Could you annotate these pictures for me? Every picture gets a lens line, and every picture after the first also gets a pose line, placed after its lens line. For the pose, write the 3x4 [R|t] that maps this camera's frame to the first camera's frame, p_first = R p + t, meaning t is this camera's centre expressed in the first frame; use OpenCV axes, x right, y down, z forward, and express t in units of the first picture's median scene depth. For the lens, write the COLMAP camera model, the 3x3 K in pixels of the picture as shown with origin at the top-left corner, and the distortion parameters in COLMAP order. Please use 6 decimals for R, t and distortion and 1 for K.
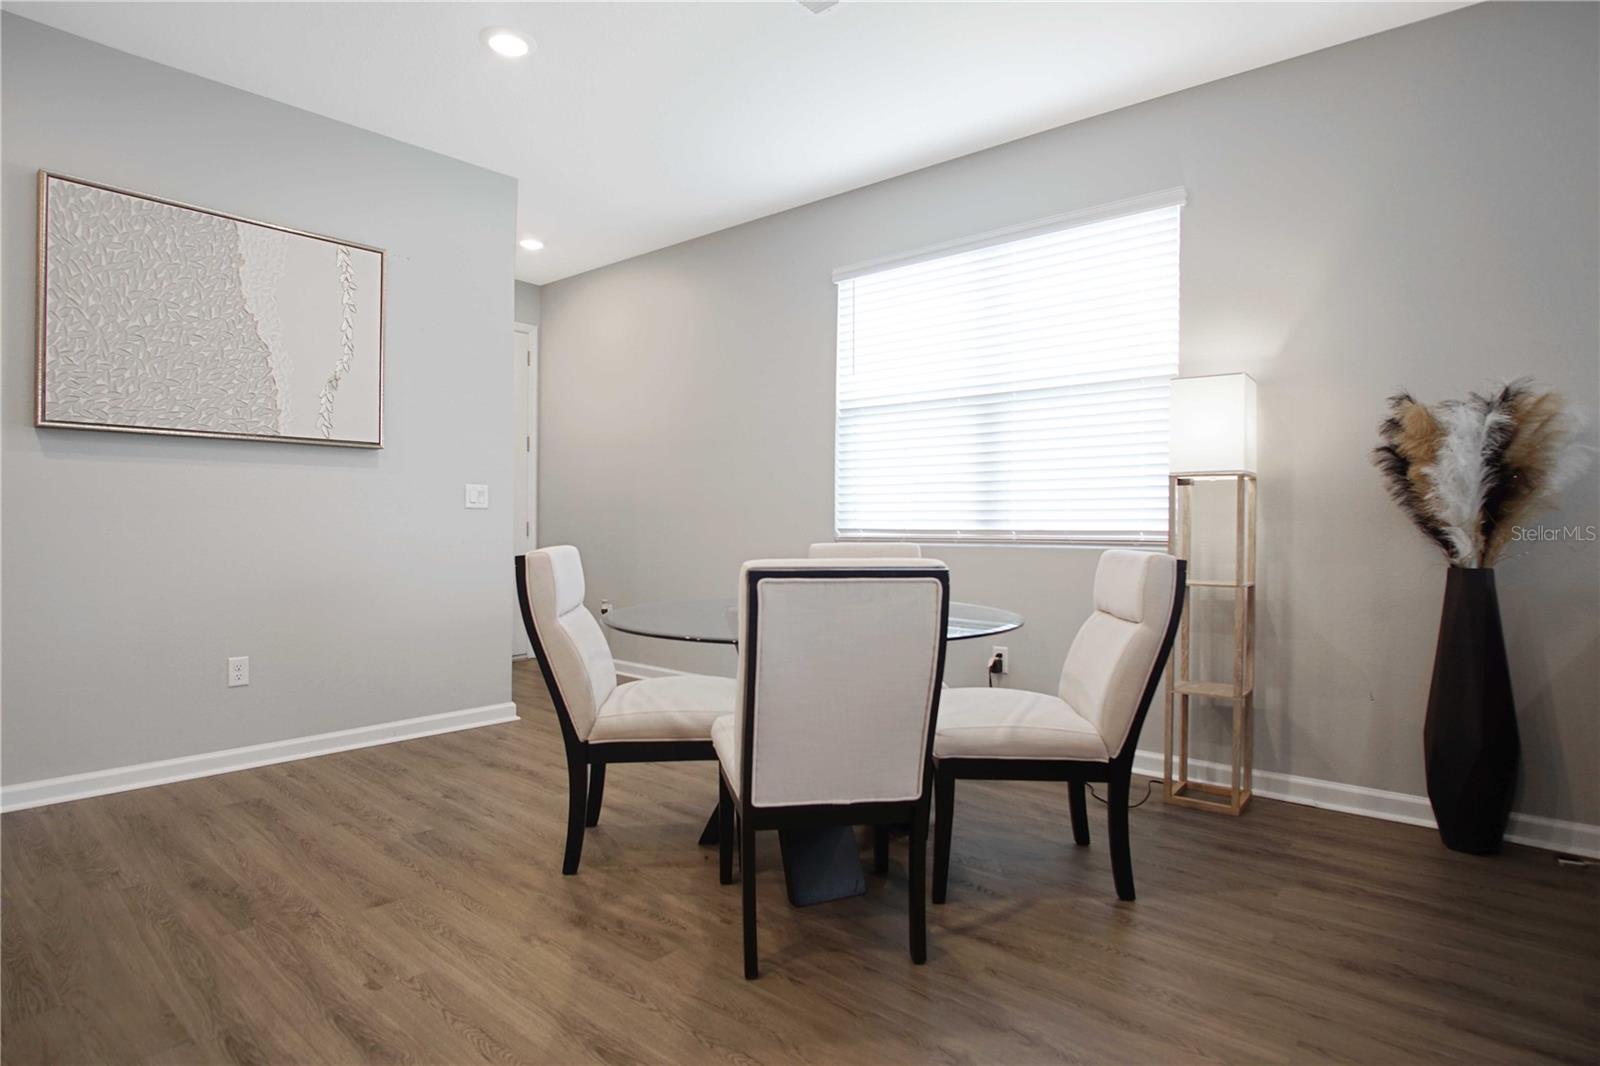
lens RADIAL K [[855.9, 0, 805.5], [0, 855.9, 528.0], [0, 0, 1]] dist [-0.031636, 0.008777]
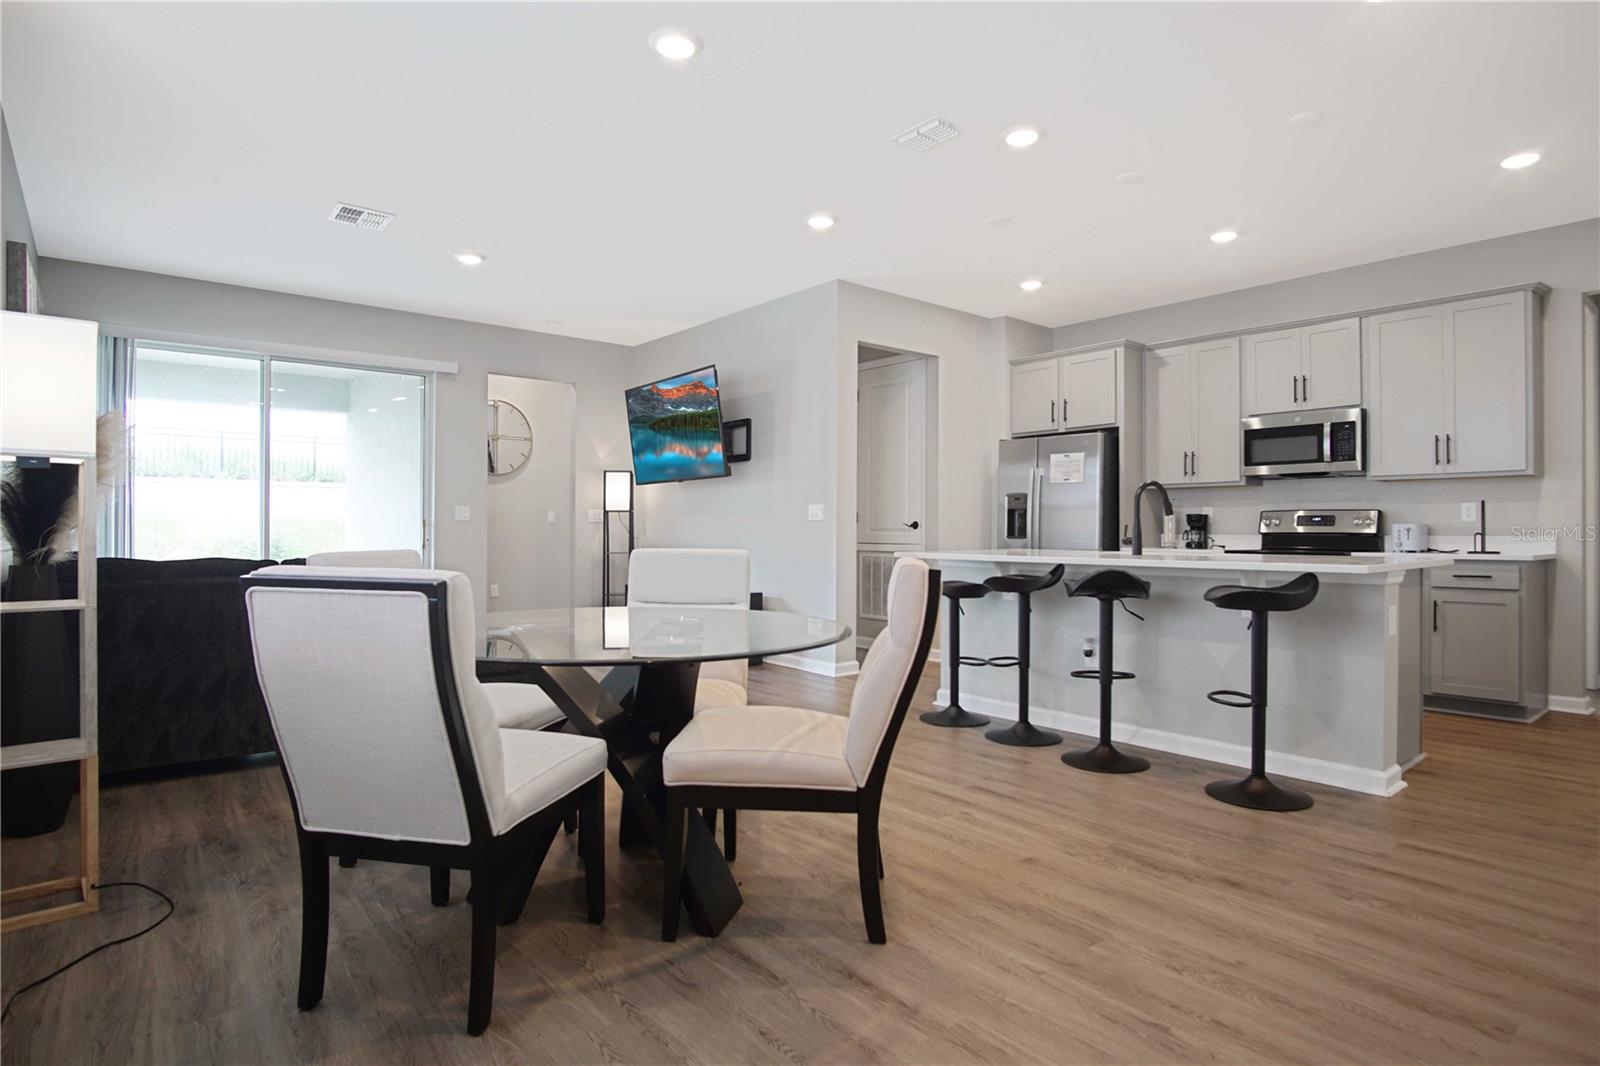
lens RADIAL K [[855.9, 0, 811.6], [0, 855.9, 527.7], [0, 0, 1]] dist [-0.031636, 0.008777]
pose [[-0.986048, -0.010245, 0.166148, -0.307164], [-0.009739, 0.999945, 0.003862, -0.009787], [-0.166179, 0.002190, -0.986093, 1.693347]]
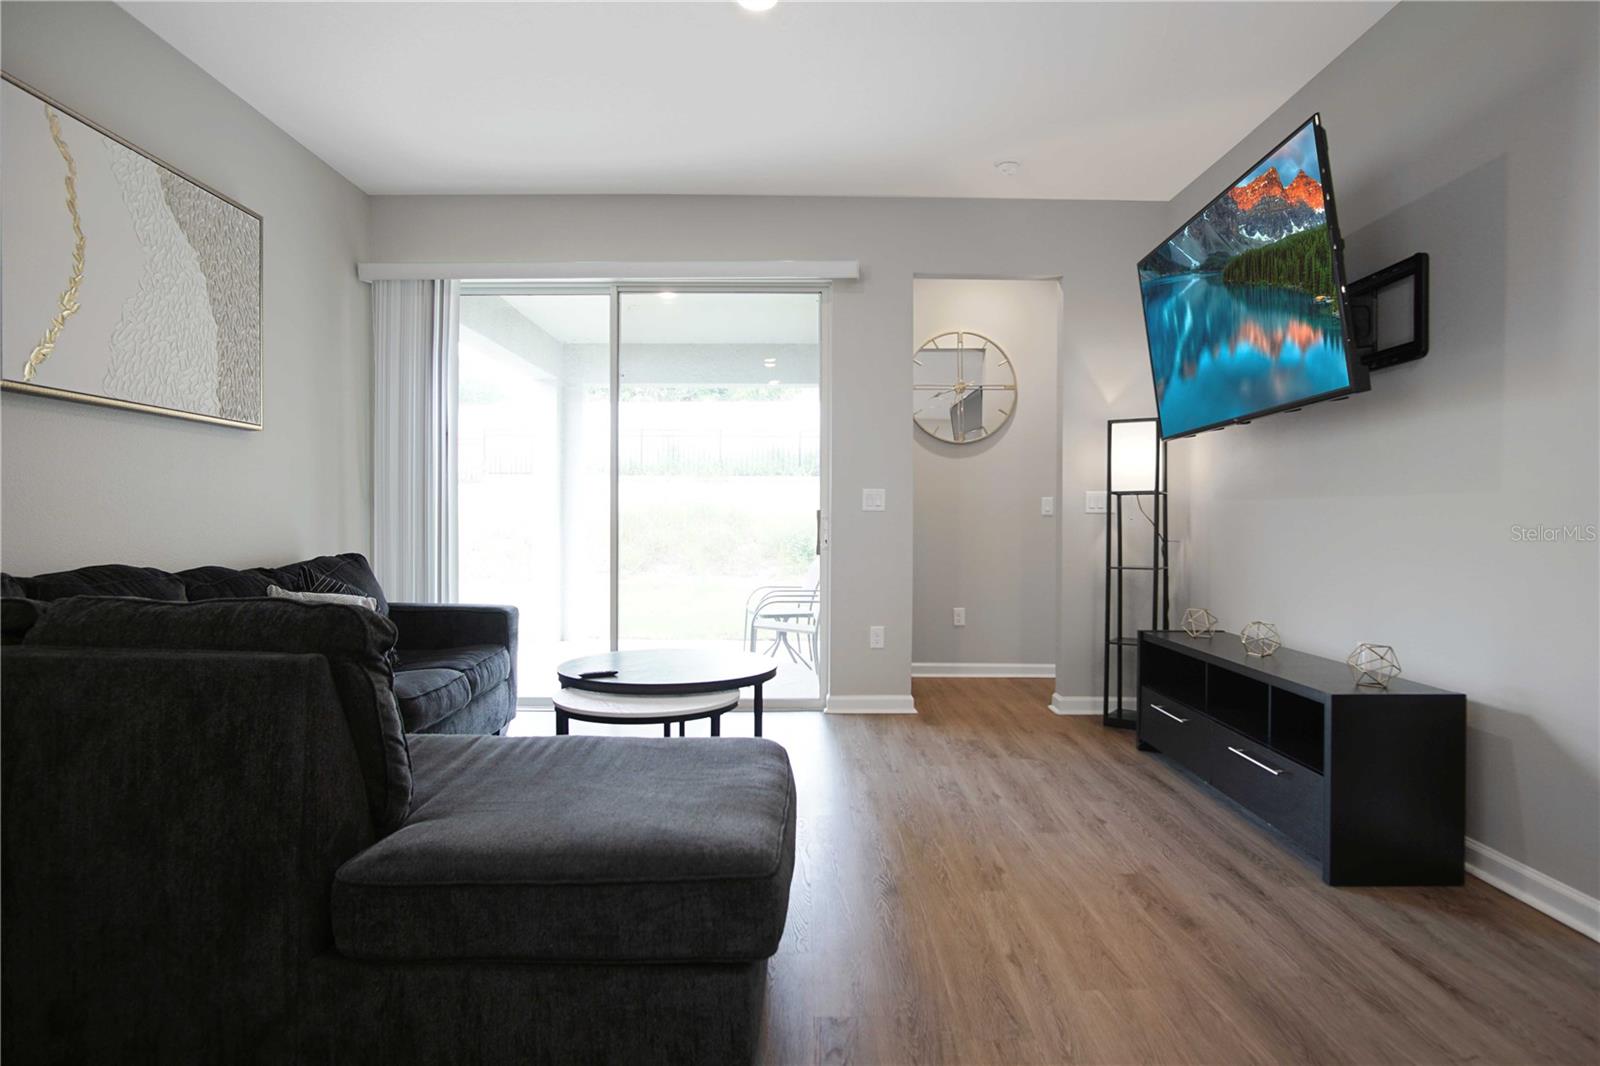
lens RADIAL K [[855.9, 0, 806.5], [0, 855.9, 522.2], [0, 0, 1]] dist [-0.031636, 0.008777]
pose [[-0.651422, -0.009604, 0.758655, -0.020874], [-0.004252, 0.999950, 0.009008, -0.004655], [-0.758703, 0.002642, -0.651431, 0.571253]]
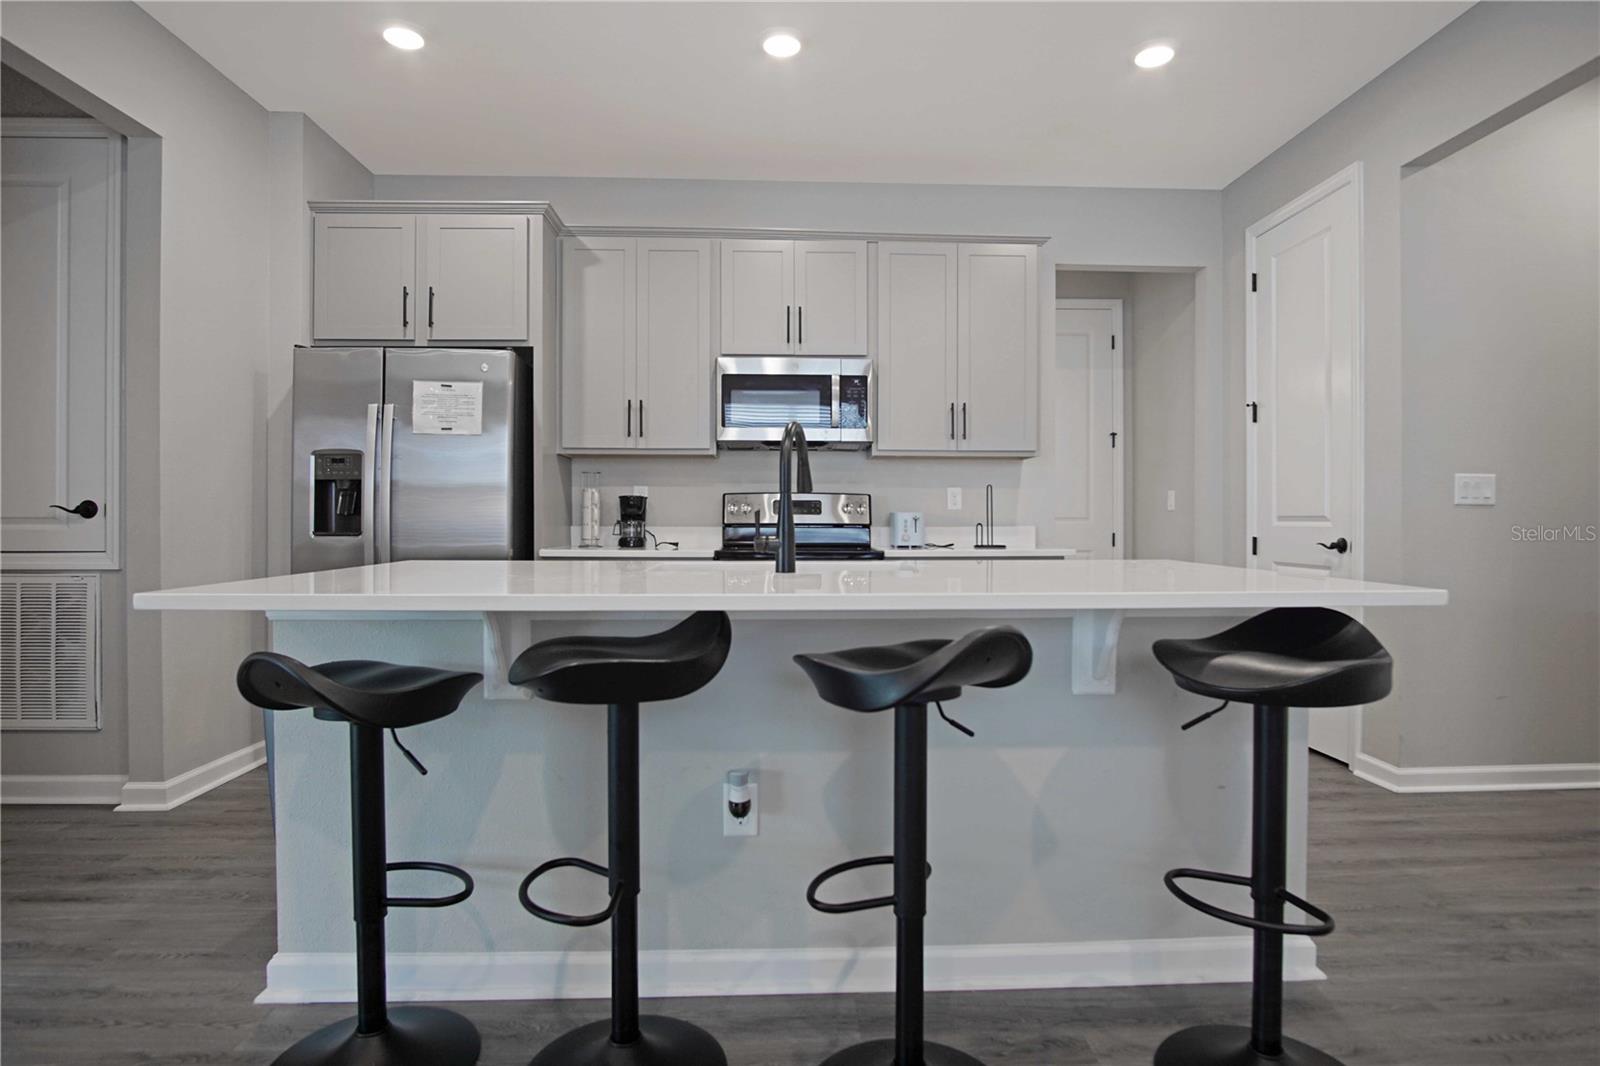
lens RADIAL K [[855.9, 0, 805.8], [0, 855.9, 527.0], [0, 0, 1]] dist [-0.031636, 0.008777]
pose [[-0.733195, -0.003973, -0.680007, -0.143366], [-0.012075, 0.999901, 0.007177, -0.006936], [0.679911, 0.013473, -0.733171, 0.682263]]
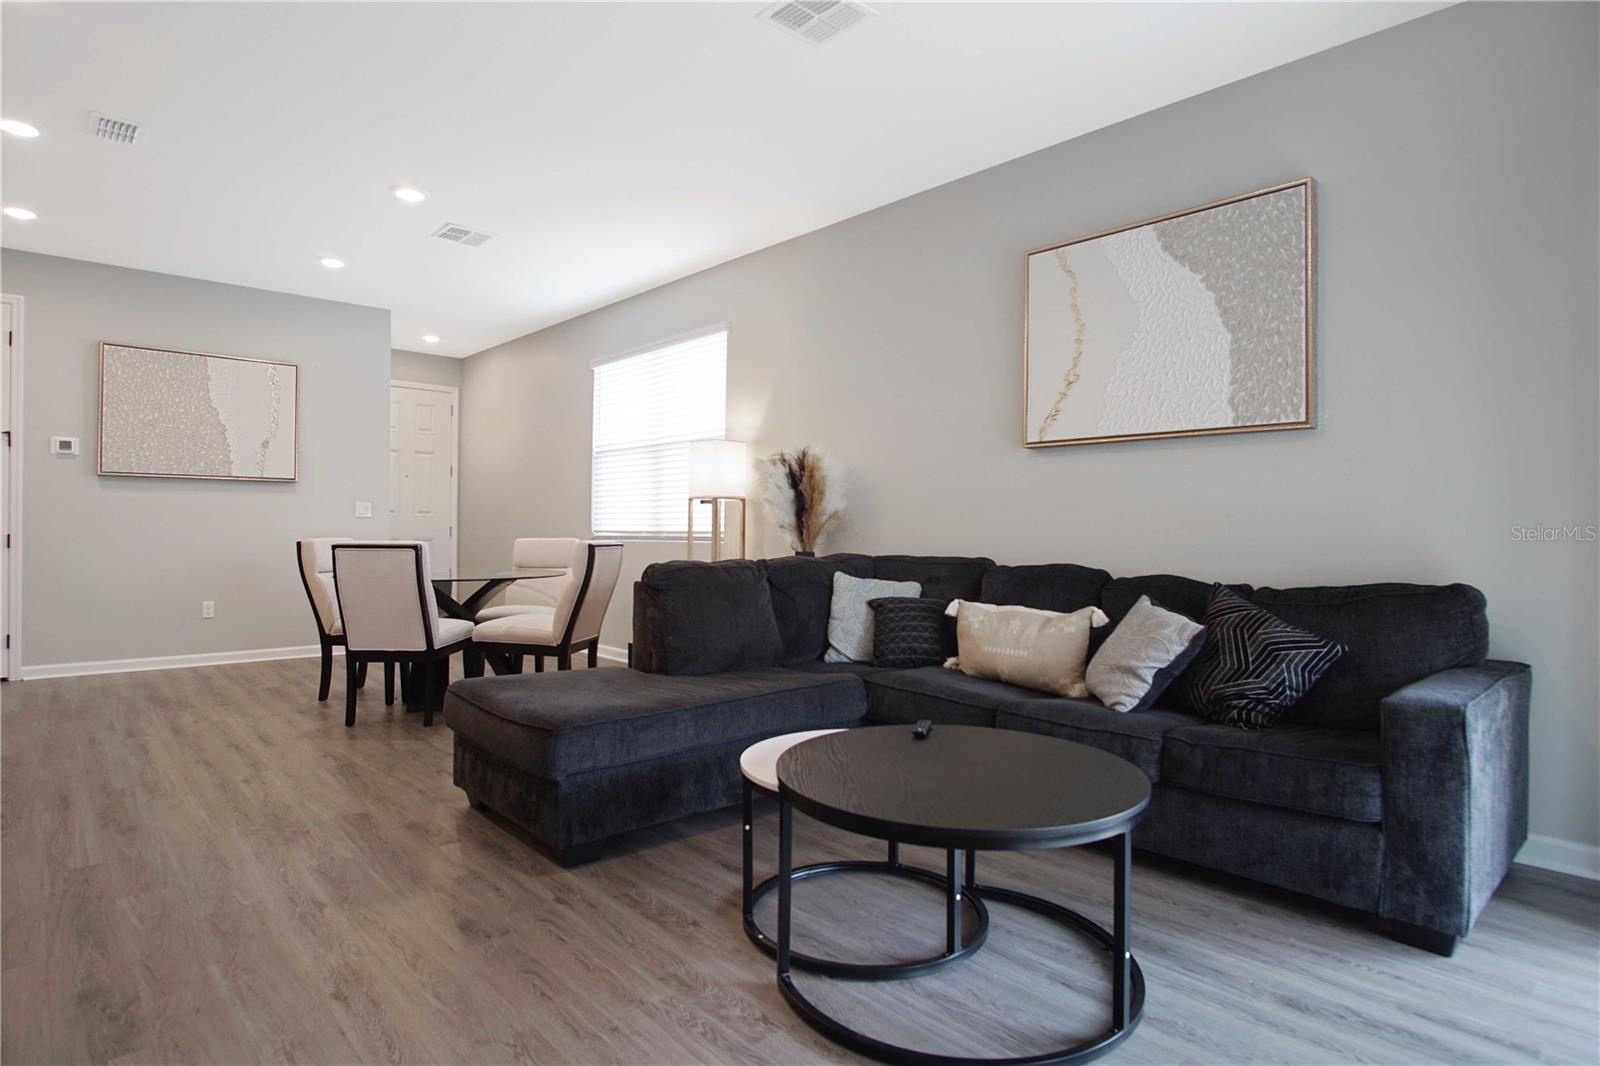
lens RADIAL K [[855.9, 0, 812.8], [0, 855.9, 528.2], [0, 0, 1]] dist [-0.031636, 0.008777]
pose [[0.993308, 0.000897, -0.115488, 0.914306], [-0.001609, 0.999980, -0.006069, 0.008719], [0.115480, 0.006215, 0.993290, -0.706111]]
